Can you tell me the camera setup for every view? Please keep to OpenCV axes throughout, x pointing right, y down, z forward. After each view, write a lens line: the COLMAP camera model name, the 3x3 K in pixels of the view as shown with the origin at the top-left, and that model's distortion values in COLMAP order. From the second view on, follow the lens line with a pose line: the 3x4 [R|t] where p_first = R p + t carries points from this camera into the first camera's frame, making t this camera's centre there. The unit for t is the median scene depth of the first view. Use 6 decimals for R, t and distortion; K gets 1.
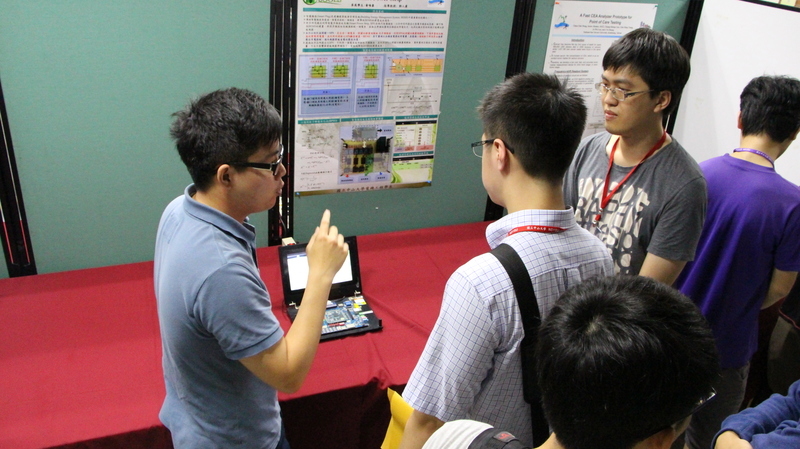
lens RADIAL K [[638.5, 0, 400.0], [0, 638.5, 224.5], [0, 0, 1]] dist [-0.008145, -0.000139]
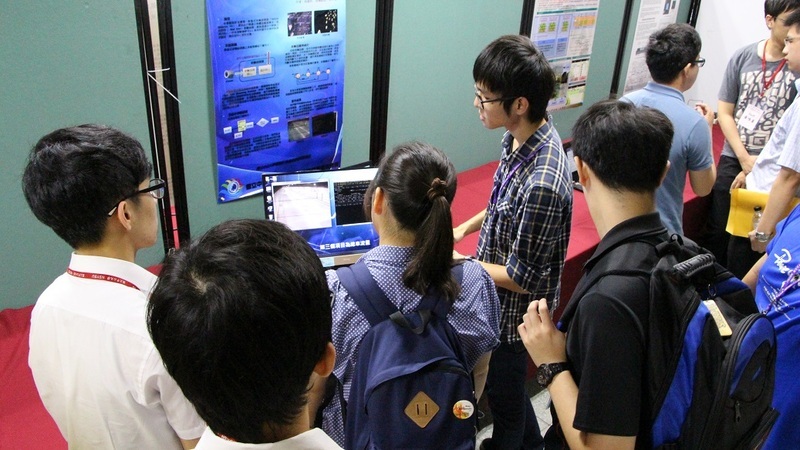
lens RADIAL K [[638.5, 0, 400.0], [0, 638.5, 225.0], [0, 0, 1]] dist [-0.008145, -0.000139]
pose [[0.932123, -0.169708, 0.319915, -0.962669], [0.161756, 0.985487, 0.051478, 0.075196], [-0.324009, 0.003764, 0.946047, -0.267158]]
